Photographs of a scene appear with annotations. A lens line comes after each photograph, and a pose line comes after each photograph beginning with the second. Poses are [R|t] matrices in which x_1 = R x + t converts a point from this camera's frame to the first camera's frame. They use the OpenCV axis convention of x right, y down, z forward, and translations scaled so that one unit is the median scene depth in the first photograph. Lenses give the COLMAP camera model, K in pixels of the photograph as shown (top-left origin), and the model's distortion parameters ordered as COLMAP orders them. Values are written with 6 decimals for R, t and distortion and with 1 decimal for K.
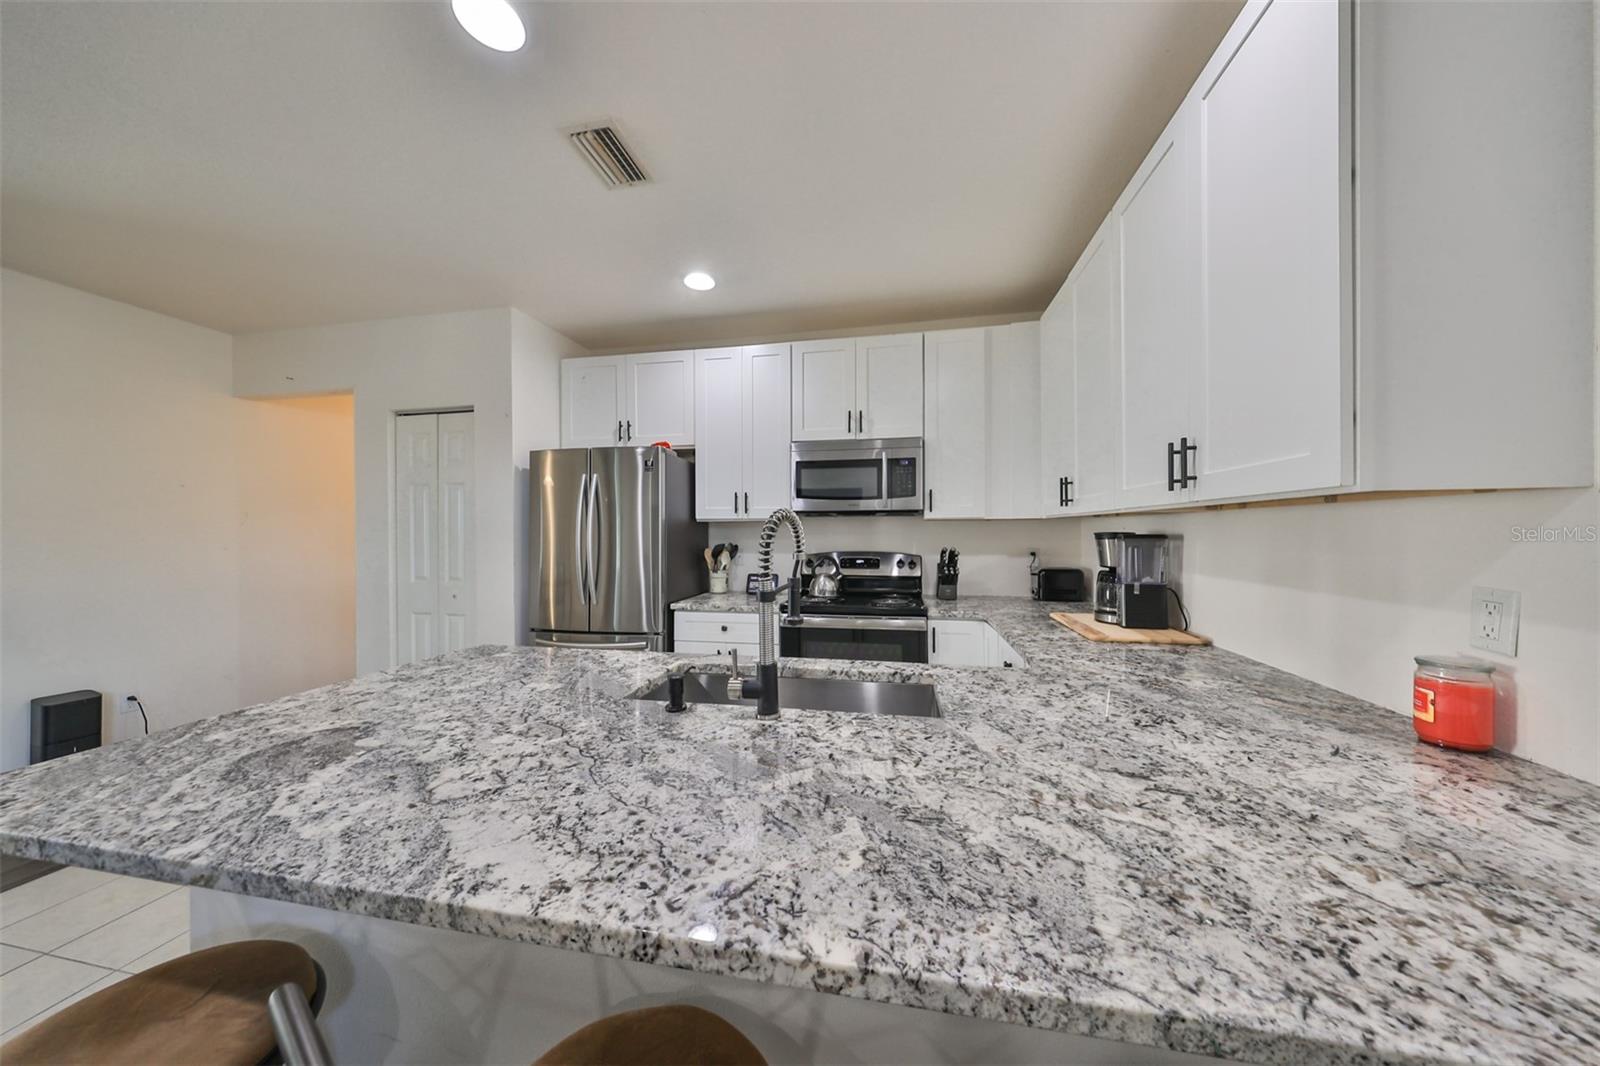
lens RADIAL K [[497.5, 0, 804.8], [0, 497.5, 529.6], [0, 0, 1]] dist [-0.003882, 0.000347]
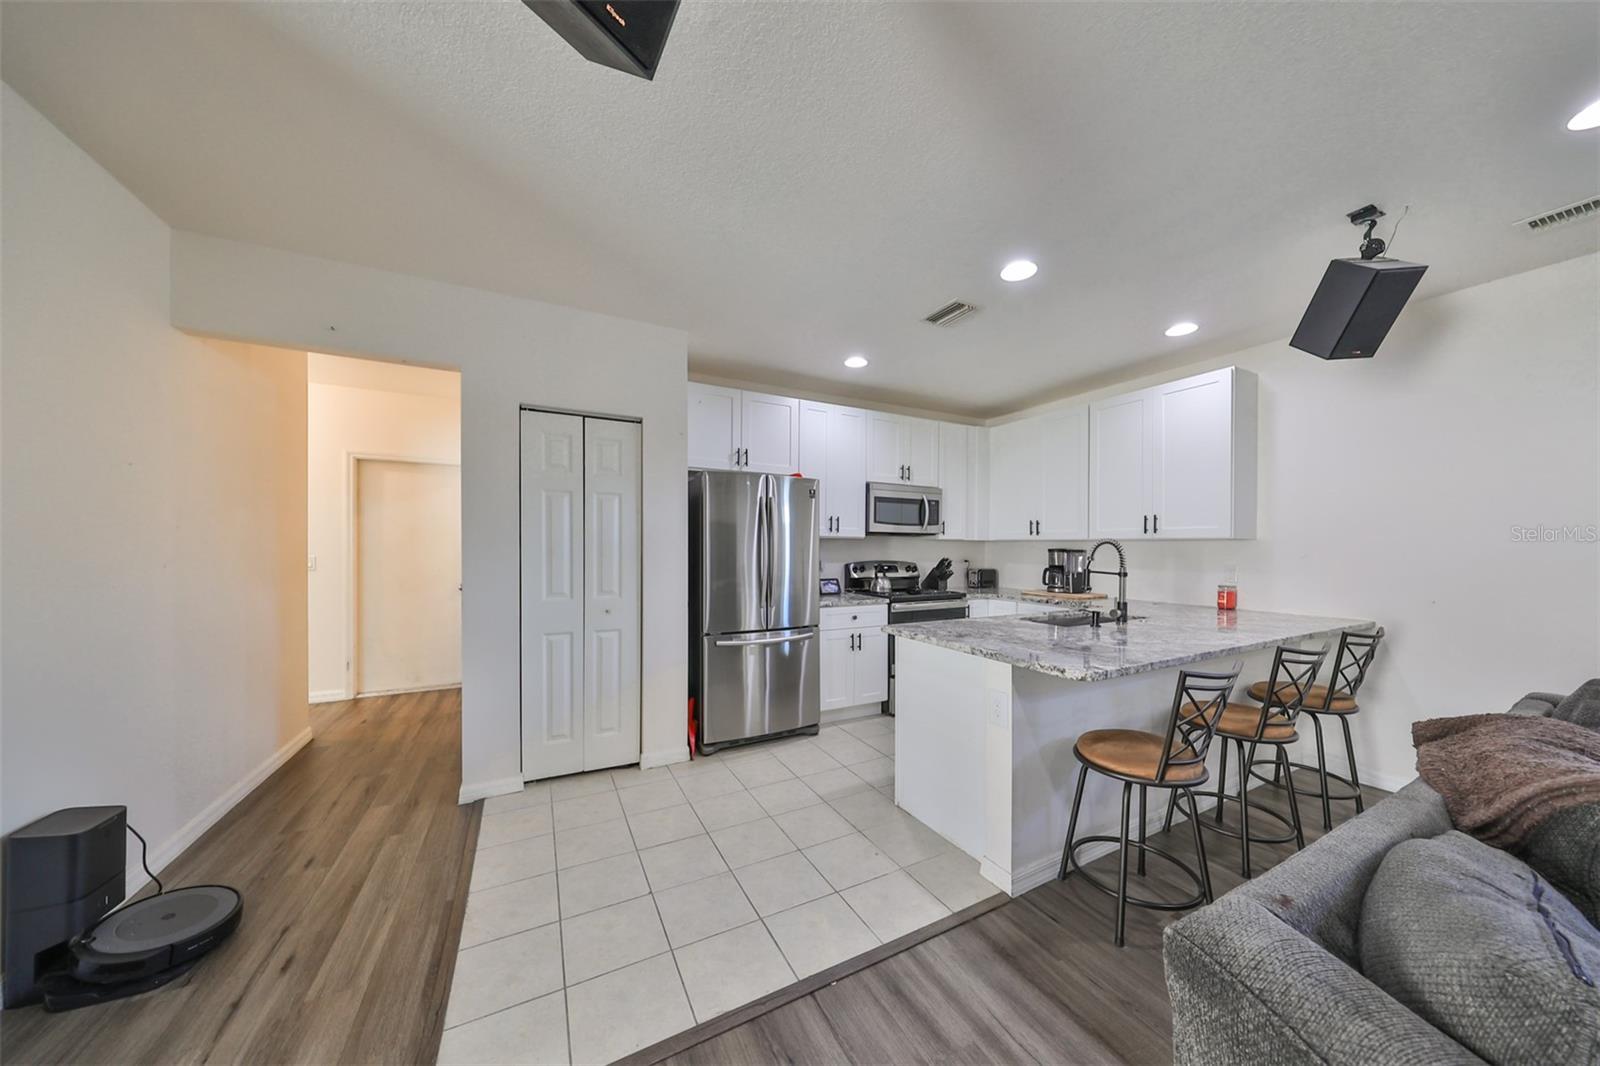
lens RADIAL K [[497.5, 0, 795.9], [0, 497.5, 548.4], [0, 0, 1]] dist [-0.003882, 0.000347]
pose [[0.794136, 0.005880, 0.607711, -1.103109], [-0.009842, 0.999946, 0.003185, 0.007215], [-0.607660, -0.008510, 0.794152, 0.021159]]
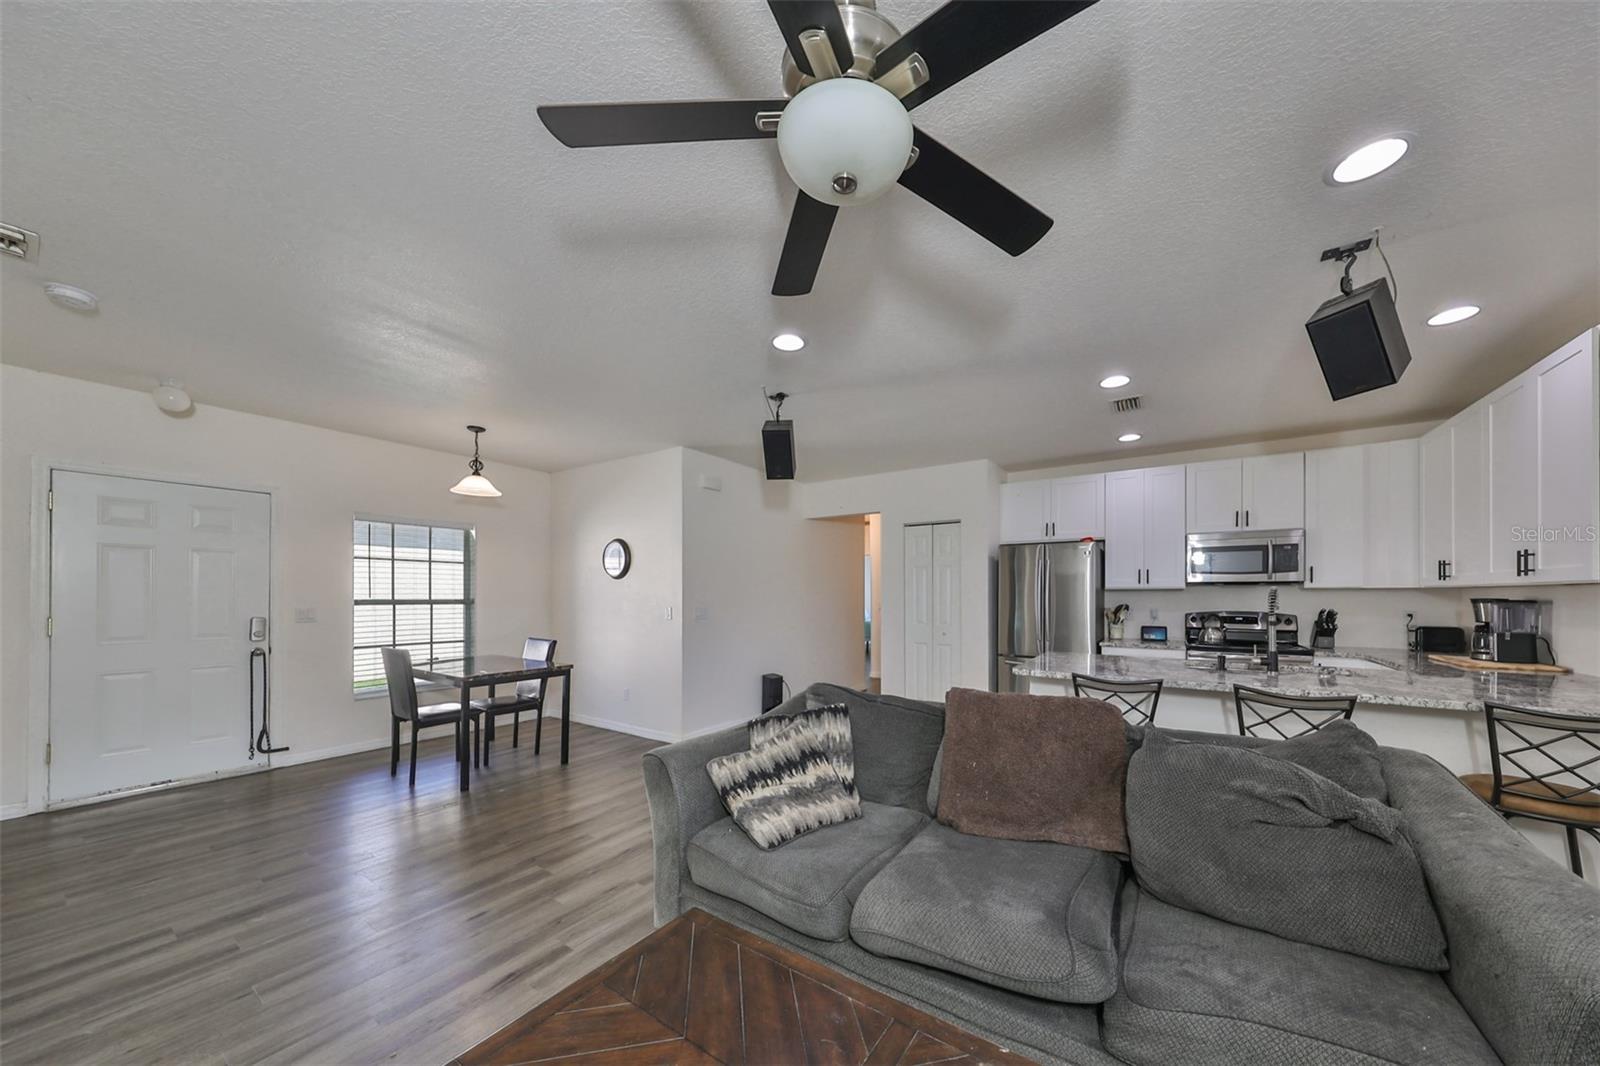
lens RADIAL K [[537.7, 0, 831.7], [0, 537.7, 588.4], [0, 0, 1]] dist [0.006579, -0.000292]
pose [[0.933719, 0.002956, -0.357995, -0.457735], [-0.006638, 0.999937, -0.009056, 0.002052], [0.357946, 0.010833, 0.933680, -0.887403]]
